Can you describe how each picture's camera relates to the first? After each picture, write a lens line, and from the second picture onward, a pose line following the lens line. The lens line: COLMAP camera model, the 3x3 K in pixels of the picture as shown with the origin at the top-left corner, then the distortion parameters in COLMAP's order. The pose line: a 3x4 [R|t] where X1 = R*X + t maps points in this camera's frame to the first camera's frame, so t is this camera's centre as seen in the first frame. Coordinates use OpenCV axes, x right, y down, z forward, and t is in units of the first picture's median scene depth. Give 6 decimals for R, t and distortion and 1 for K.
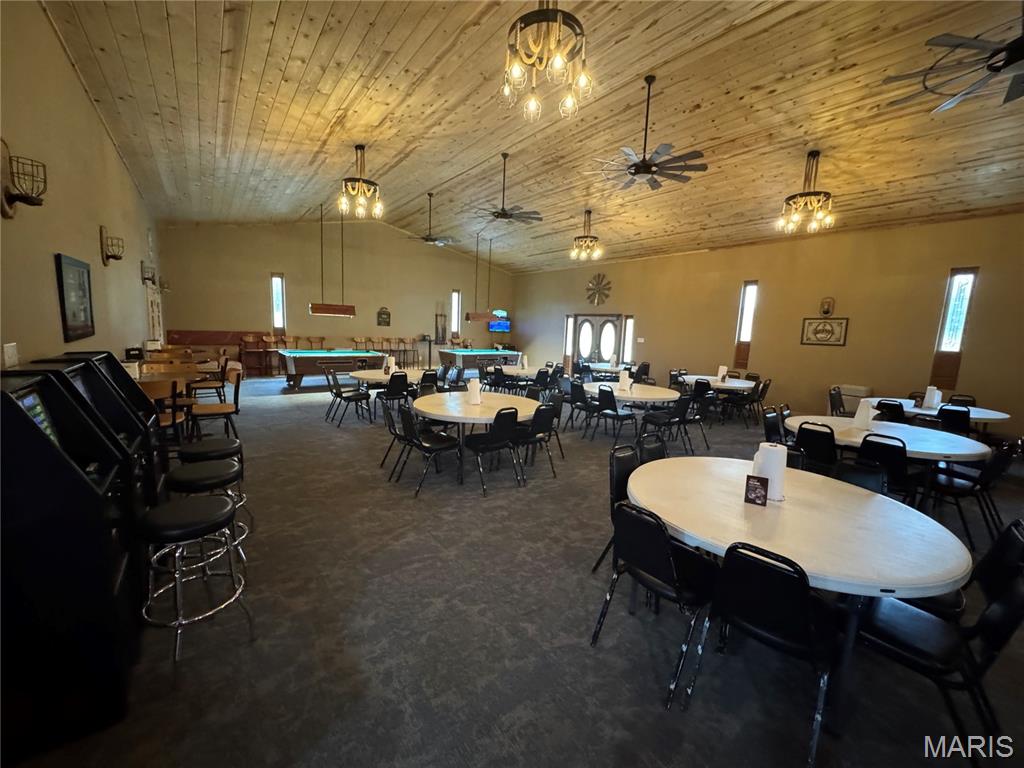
lens RADIAL K [[408.5, 0, 510.6], [0, 408.5, 383.8], [0, 0, 1]] dist [-0.004961, 0.000250]
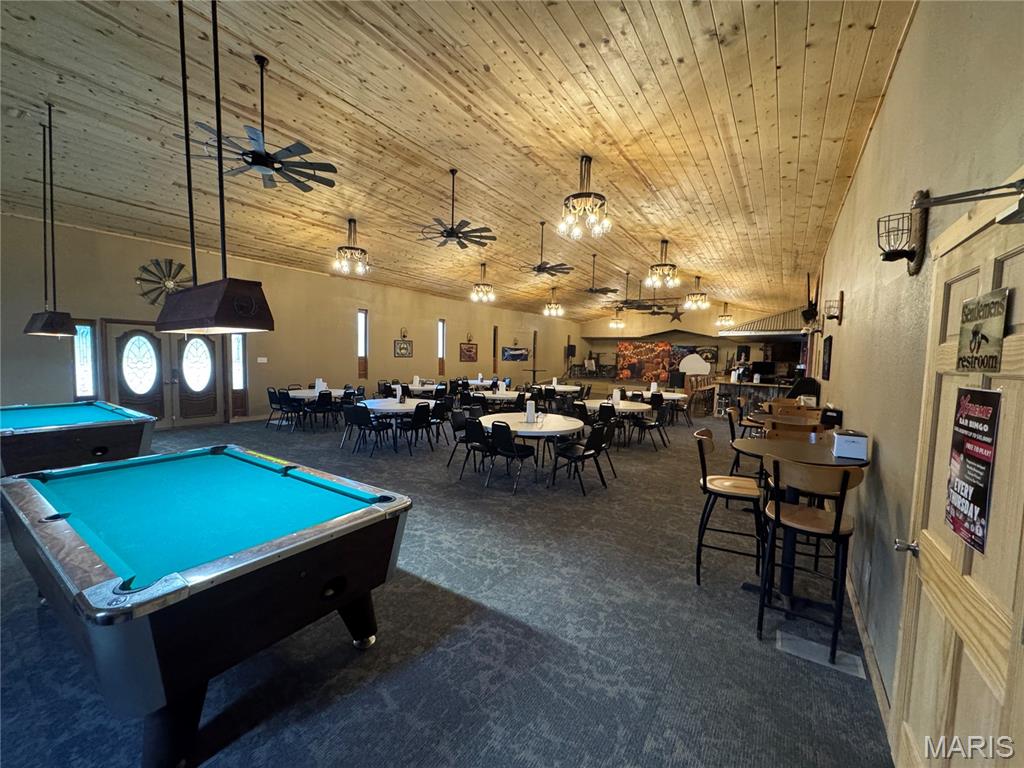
lens RADIAL K [[408.5, 0, 510.6], [0, 408.5, 383.8], [0, 0, 1]] dist [-0.004961, 0.000250]
pose [[-0.335171, -0.113450, 0.935302, -0.905346], [0.093665, 0.983793, 0.152898, -0.200663], [-0.937490, 0.138852, -0.319113, 1.144251]]
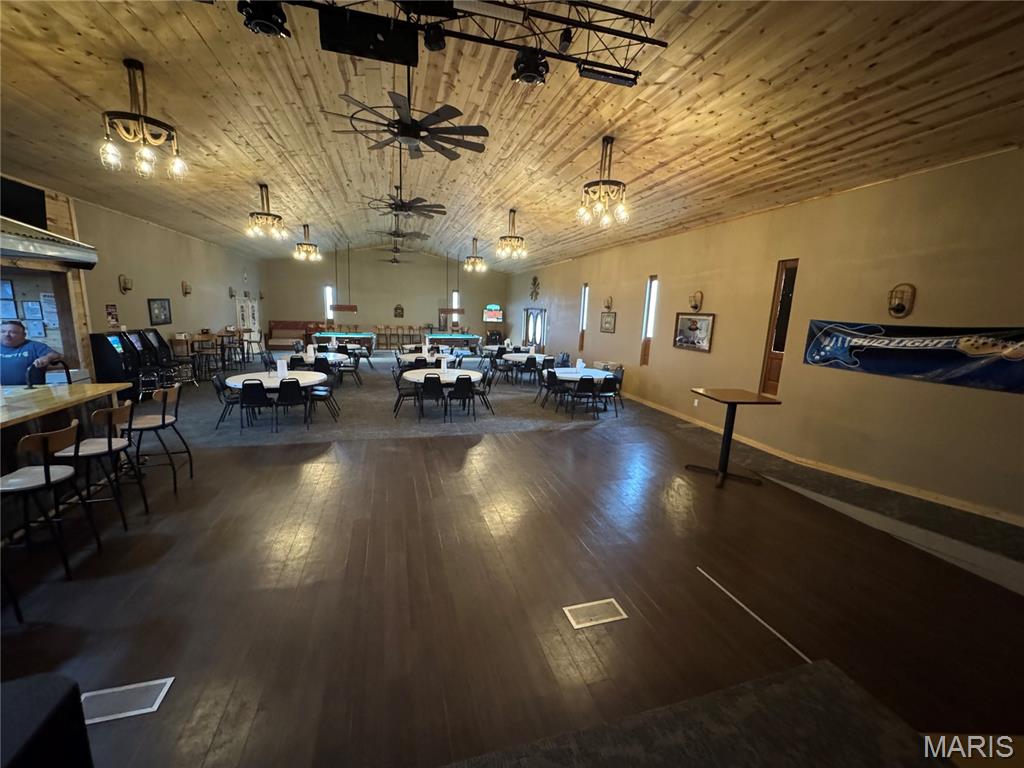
lens RADIAL K [[408.5, 0, 510.6], [0, 408.5, 383.8], [0, 0, 1]] dist [-0.004961, 0.000250]
pose [[0.938297, 0.053844, -0.341613, 0.940373], [-0.045067, 0.998419, 0.033584, 0.042251], [0.342881, -0.016116, 0.939240, -0.369784]]
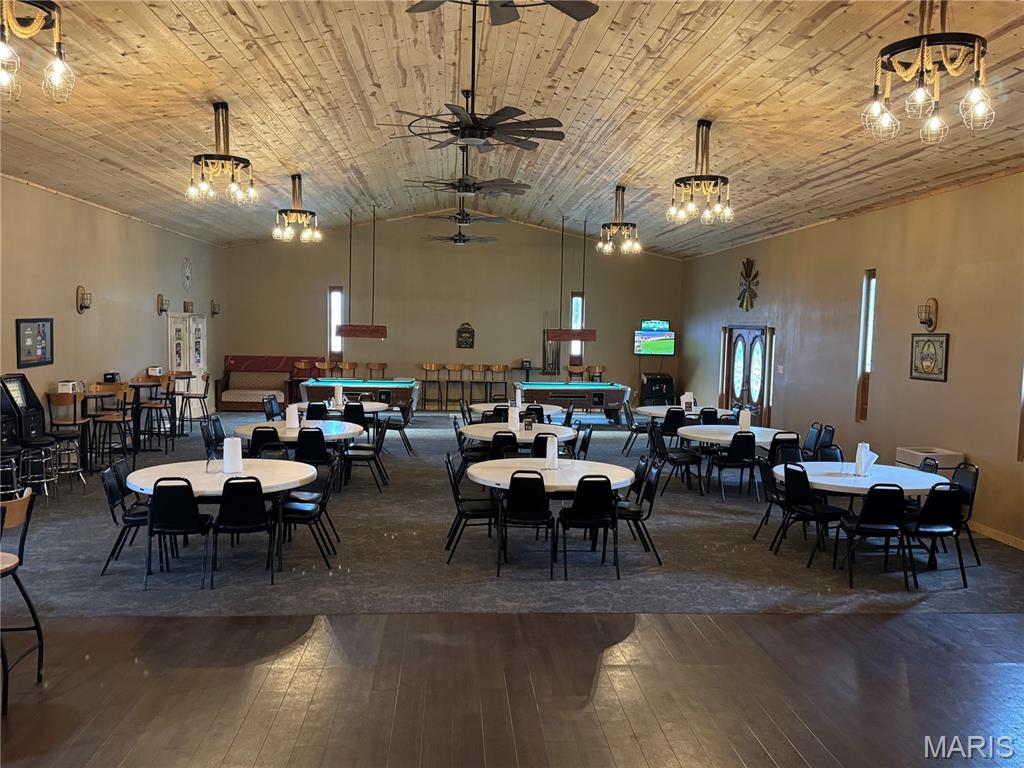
lens RADIAL K [[830.7, 0, 510.7], [0, 830.7, 392.0], [0, 0, 1]] dist [0.116224, -0.181207]
pose [[0.845248, 0.020908, -0.533966, 0.911733], [-0.061760, 0.996360, -0.058750, 0.028636], [0.530794, 0.082636, 0.843462, -0.323370]]
